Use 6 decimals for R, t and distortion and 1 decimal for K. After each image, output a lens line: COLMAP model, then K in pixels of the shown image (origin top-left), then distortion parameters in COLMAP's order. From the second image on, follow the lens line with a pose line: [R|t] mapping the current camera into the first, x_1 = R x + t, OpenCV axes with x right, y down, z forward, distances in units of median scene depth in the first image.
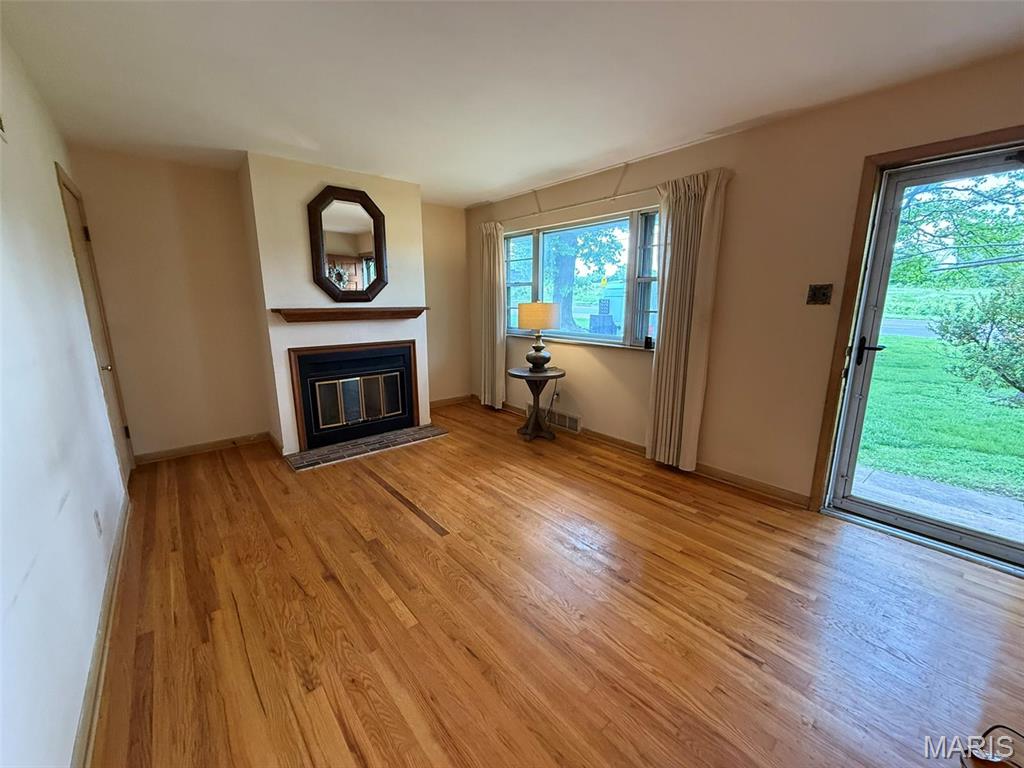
lens RADIAL K [[405.4, 0, 508.8], [0, 405.4, 384.3], [0, 0, 1]] dist [-0.001404, -0.000831]
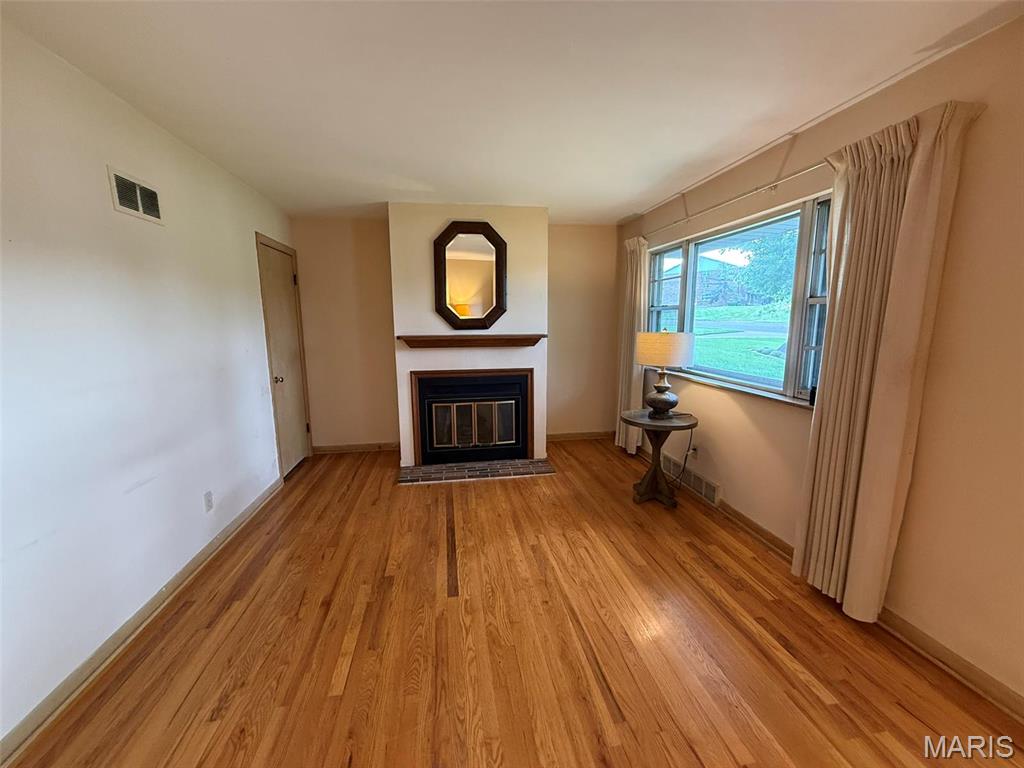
lens RADIAL K [[405.4, 0, 507.9], [0, 405.4, 384.2], [0, 0, 1]] dist [-0.001404, -0.000831]
pose [[0.855215, 0.078003, -0.512370, 0.262003], [-0.102161, 0.994584, -0.019106, -0.061112], [0.508105, 0.068684, 0.858552, 0.194385]]
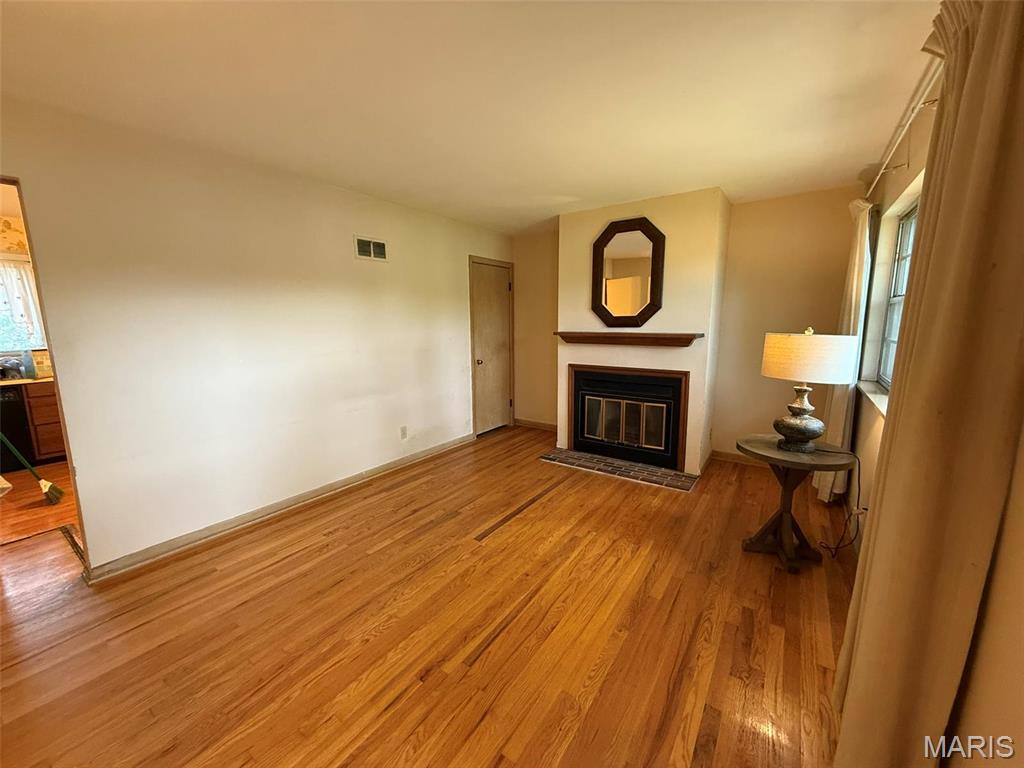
lens RADIAL K [[405.4, 0, 506.8], [0, 405.4, 383.2], [0, 0, 1]] dist [-0.001404, -0.000831]
pose [[0.252232, 0.151335, -0.955760, 0.616649], [-0.191897, 0.975902, 0.103881, -0.126921], [0.948448, 0.157205, 0.275195, 0.509669]]
